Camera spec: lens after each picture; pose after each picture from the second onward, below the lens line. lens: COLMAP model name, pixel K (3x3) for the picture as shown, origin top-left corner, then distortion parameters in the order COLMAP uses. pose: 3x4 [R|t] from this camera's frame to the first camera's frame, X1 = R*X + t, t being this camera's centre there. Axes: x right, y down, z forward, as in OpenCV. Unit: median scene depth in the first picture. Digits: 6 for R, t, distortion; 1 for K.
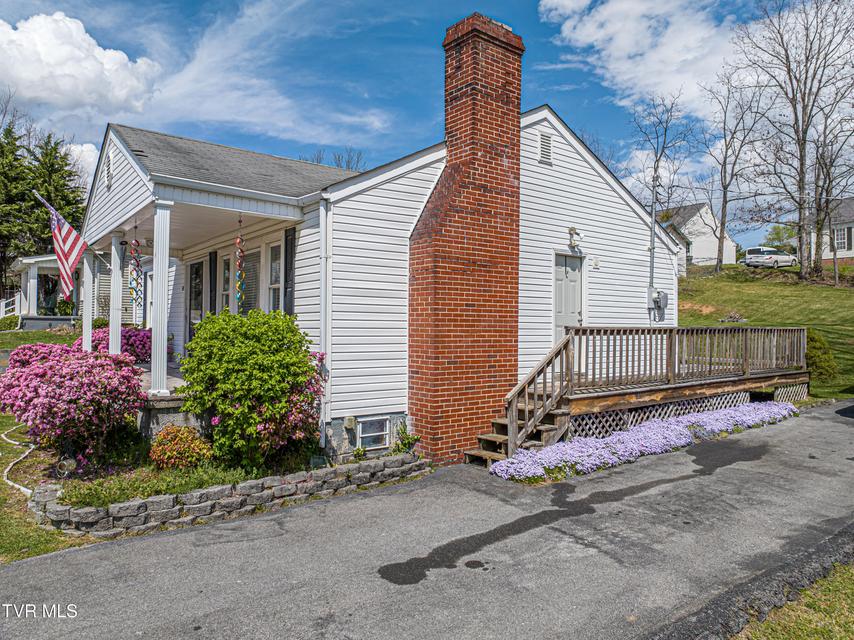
lens RADIAL K [[603.7, 0, 429.3], [0, 603.7, 315.5], [0, 0, 1]] dist [-0.050036, 0.022681]
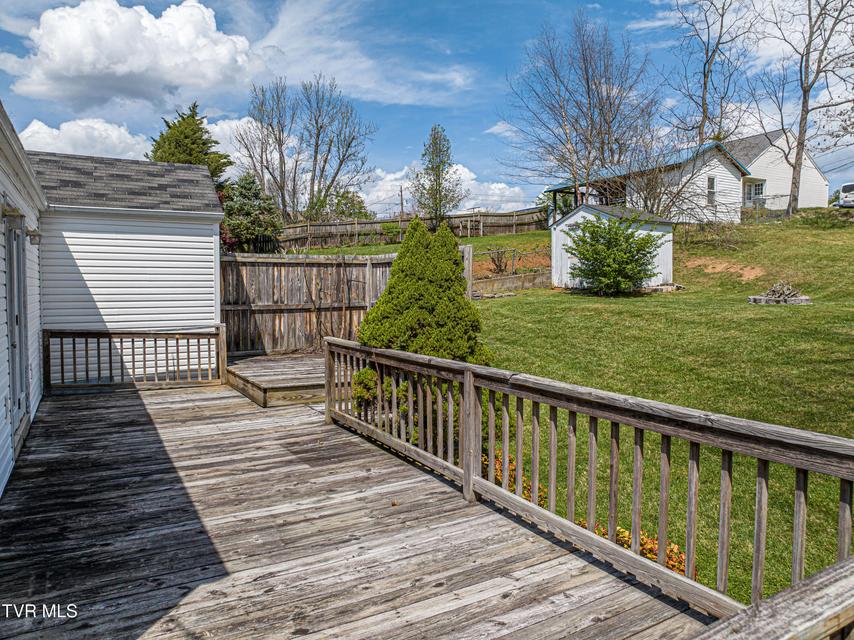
lens RADIAL K [[603.7, 0, 429.3], [0, 603.7, 315.5], [0, 0, 1]] dist [-0.050036, 0.022681]
pose [[0.990372, -0.001730, -0.138421, 0.587929], [0.010831, 0.997825, 0.065021, -0.026249], [0.138008, -0.065894, 0.988237, 0.929173]]
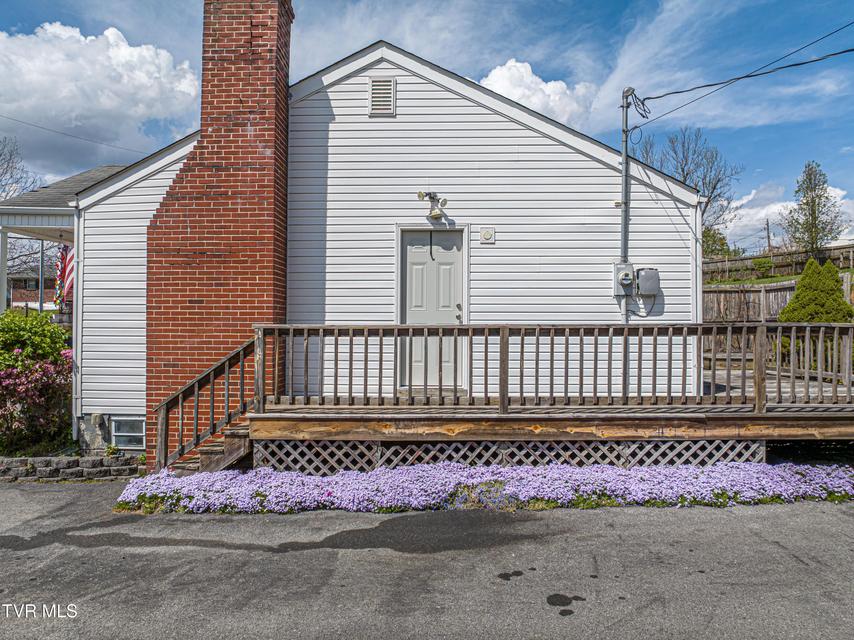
lens RADIAL K [[603.7, 0, 429.3], [0, 603.7, 315.5], [0, 0, 1]] dist [-0.050036, 0.022681]
pose [[0.772188, -0.019181, -0.635105, 0.616077], [0.016613, 0.999812, -0.009998, 0.012323], [0.635177, -0.002831, 0.772361, 0.367950]]
